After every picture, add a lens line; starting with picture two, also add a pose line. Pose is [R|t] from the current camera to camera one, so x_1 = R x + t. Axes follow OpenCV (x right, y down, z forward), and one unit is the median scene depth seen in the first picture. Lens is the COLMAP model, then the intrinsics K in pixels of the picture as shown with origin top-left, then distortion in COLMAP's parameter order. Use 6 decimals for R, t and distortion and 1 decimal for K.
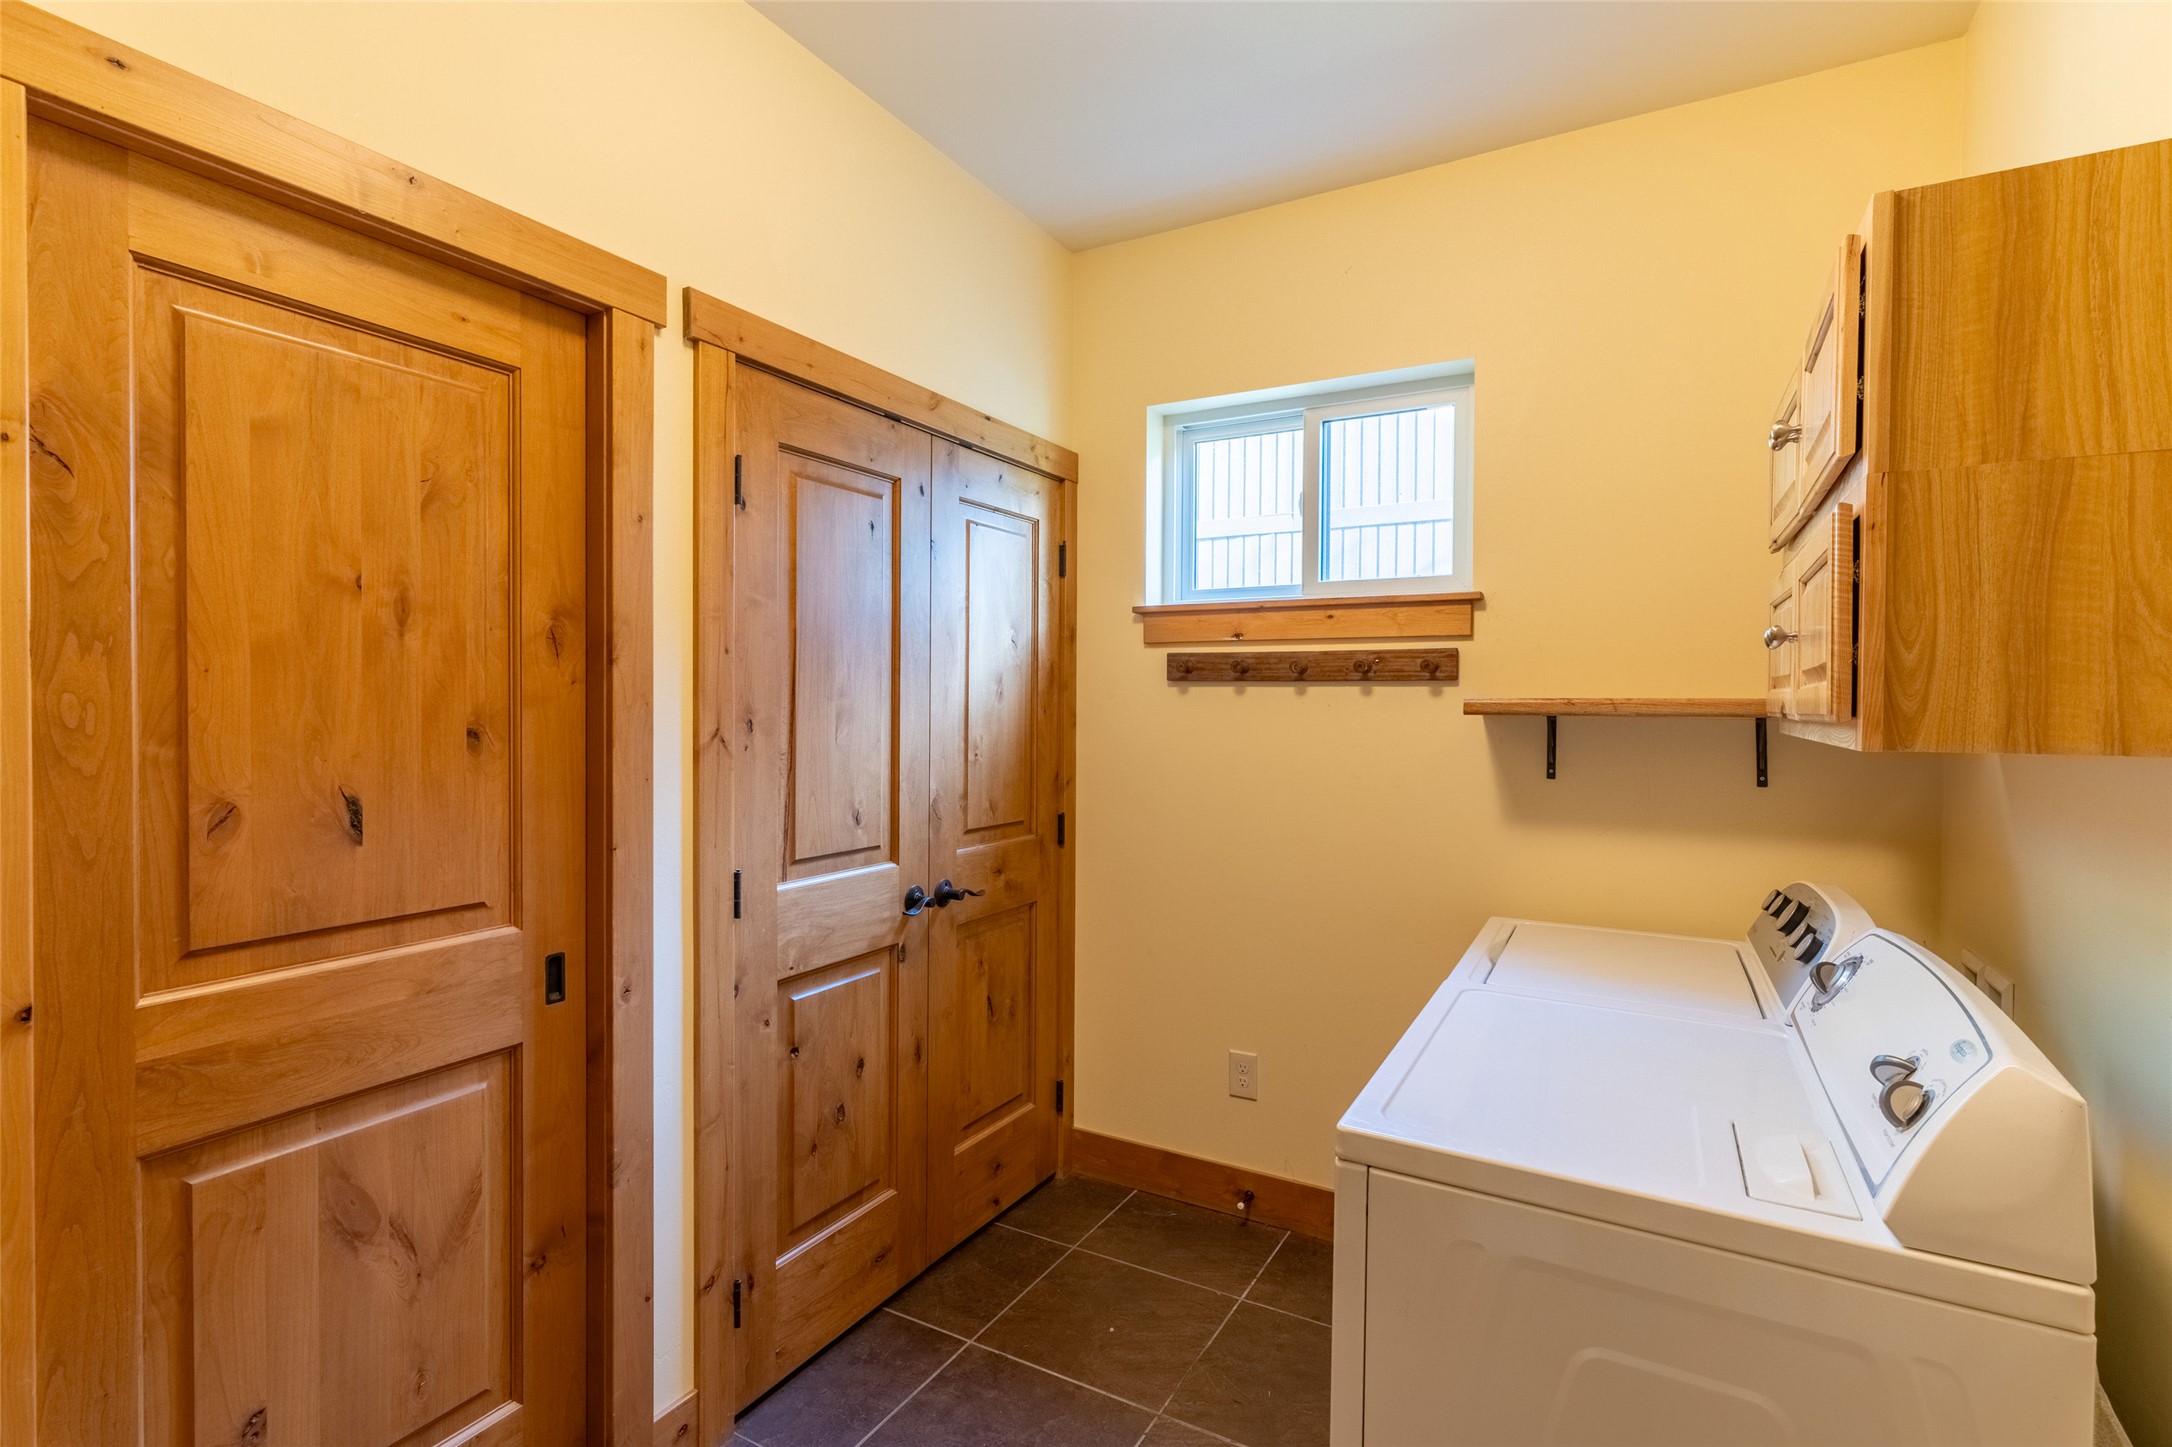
lens RADIAL K [[1031.5, 0, 1079.8], [0, 1031.5, 721.0], [0, 0, 1]] dist [0.000586, 0.001059]
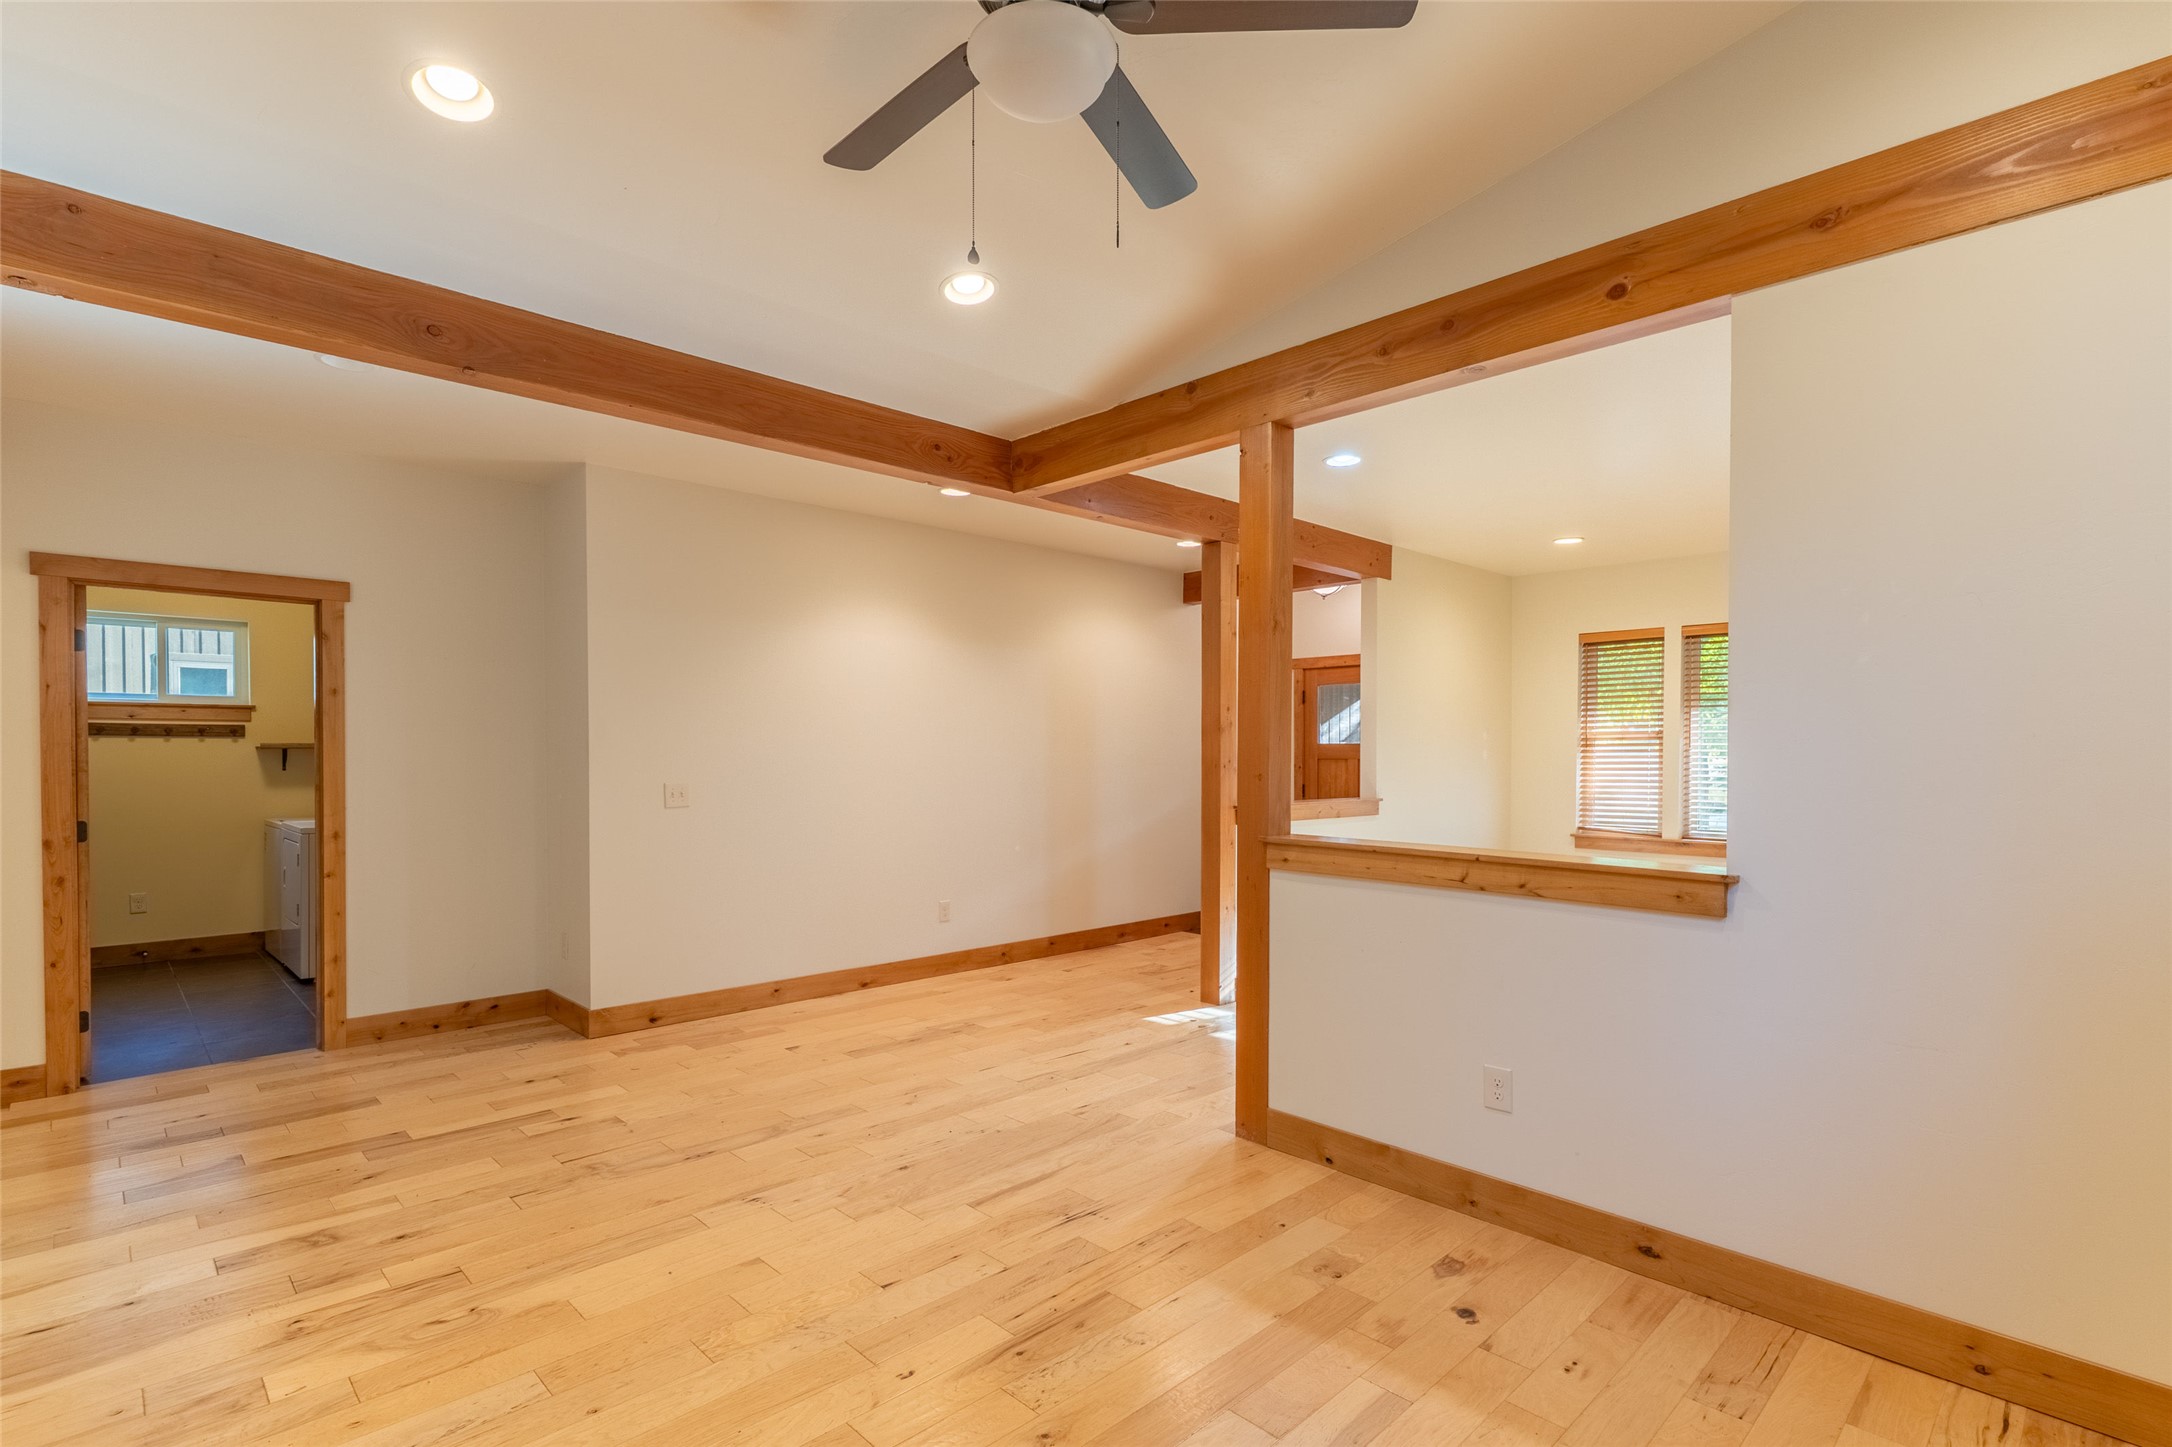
lens RADIAL K [[1031.5, 0, 1075.1], [0, 1031.5, 768.2], [0, 0, 1]] dist [0.000586, 0.001059]
pose [[0.292670, -0.025266, 0.955880, -1.547240], [0.015532, 0.999645, 0.021667, 0.019188], [-0.956087, 0.008506, 0.292958, -1.840686]]
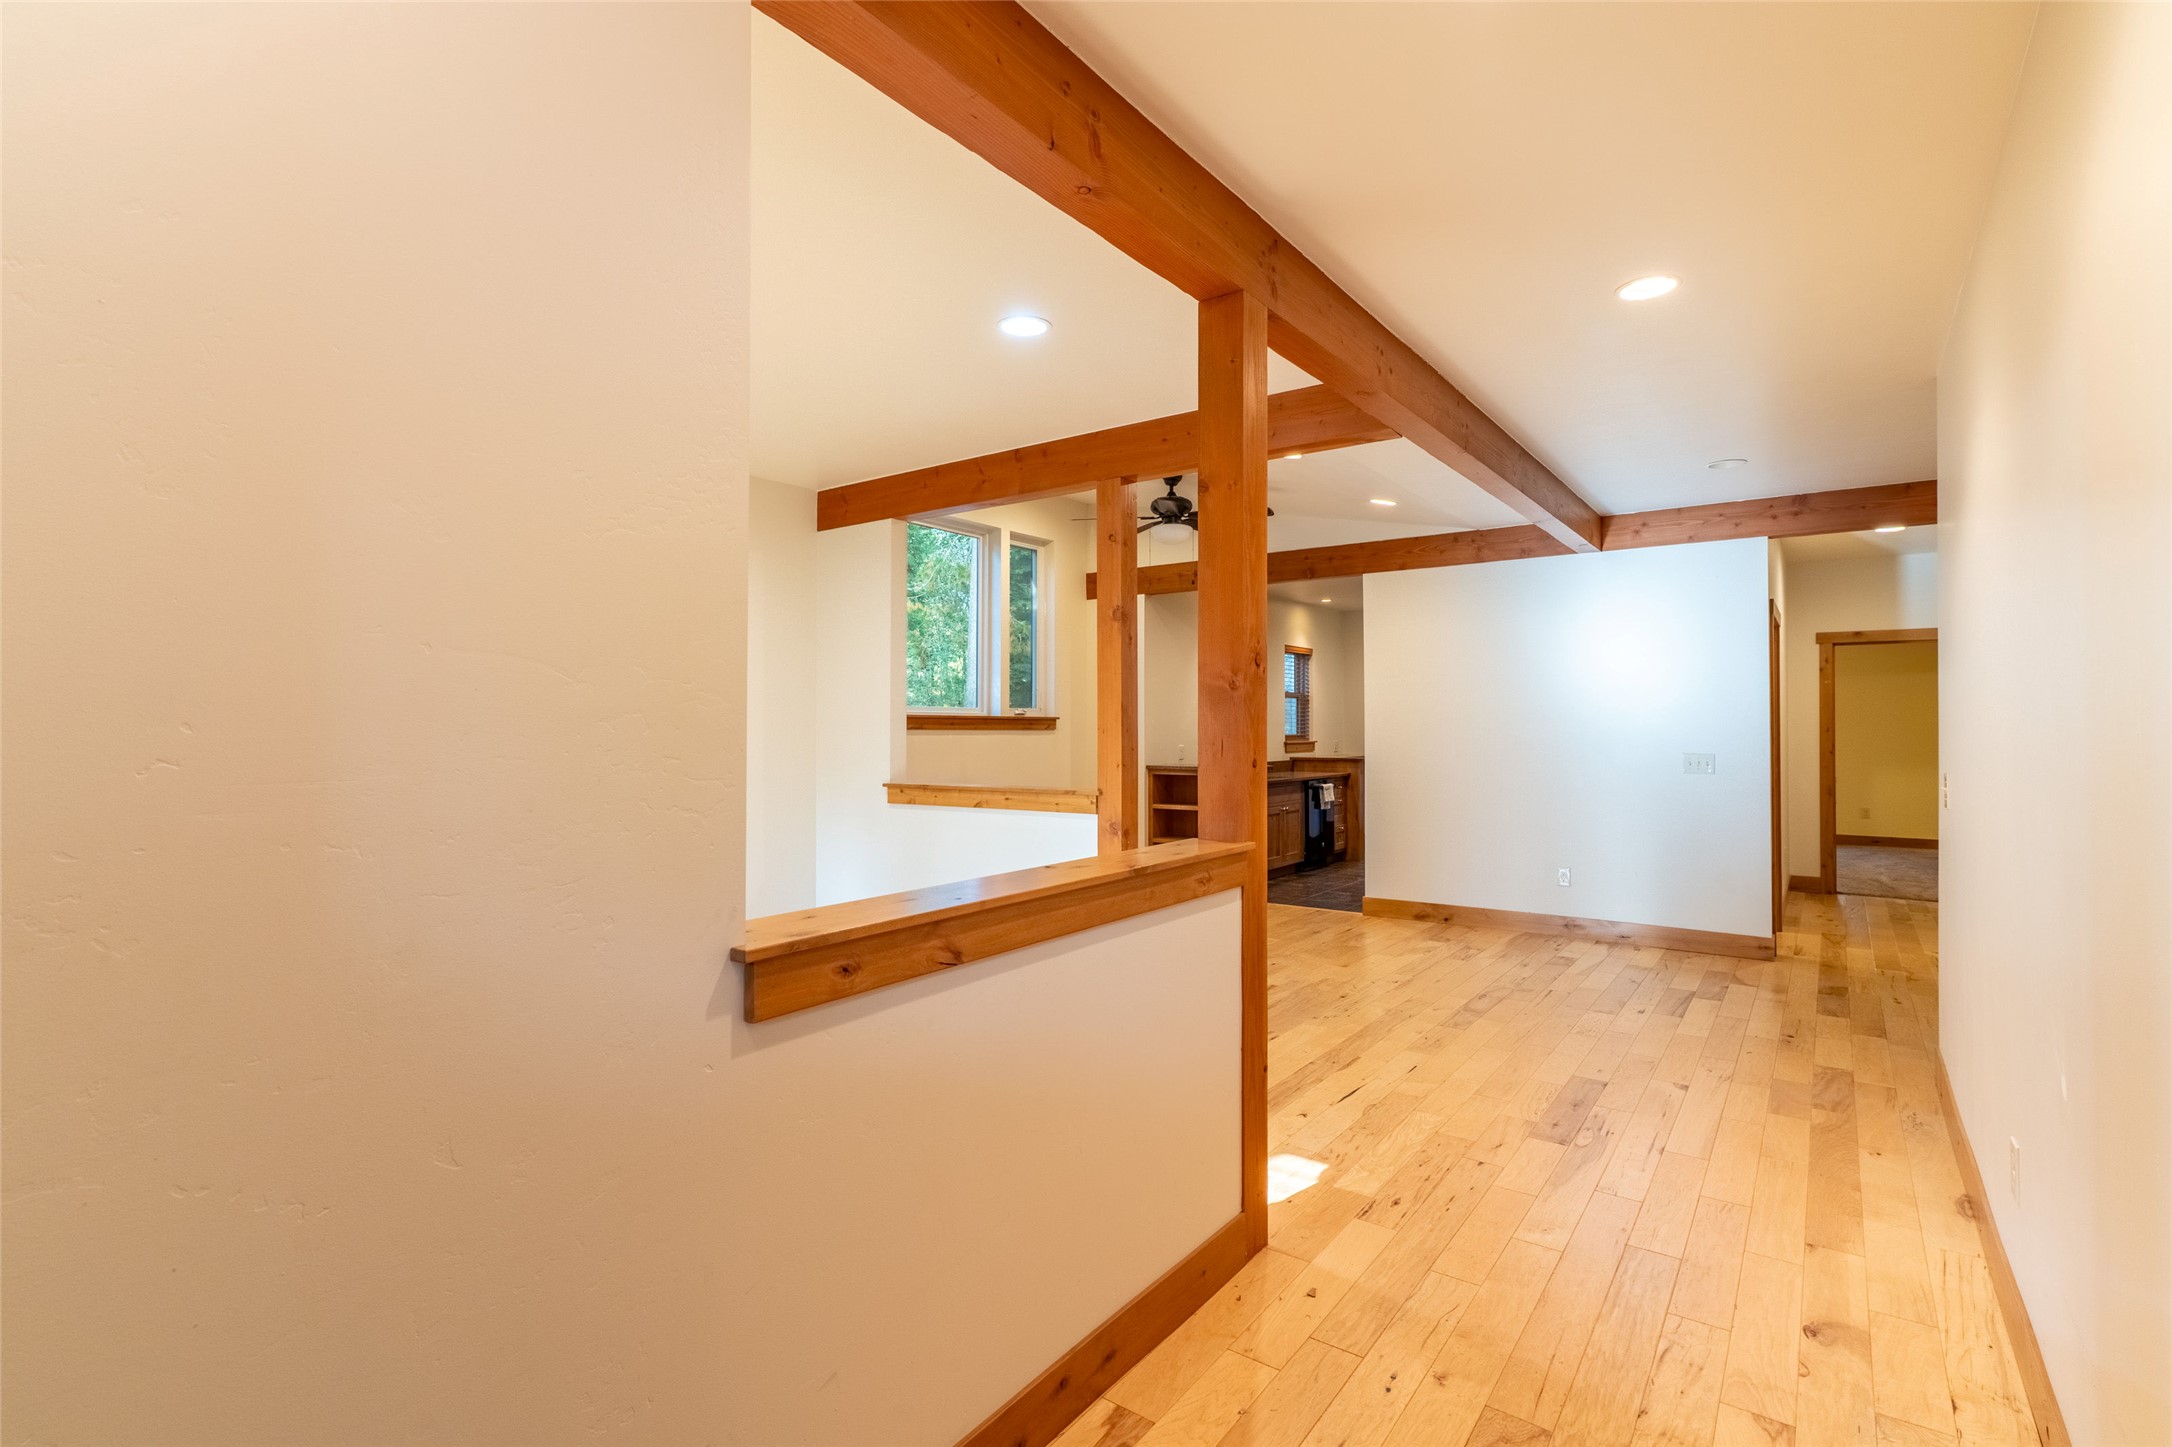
lens RADIAL K [[1031.5, 0, 1078.1], [0, 1031.5, 717.7], [0, 0, 1]] dist [0.000586, 0.001059]
pose [[-0.120260, -0.019498, -0.992551, 1.590895], [-0.016951, 0.999702, -0.017584, 0.047824], [0.992598, 0.014710, -0.120555, -1.532027]]
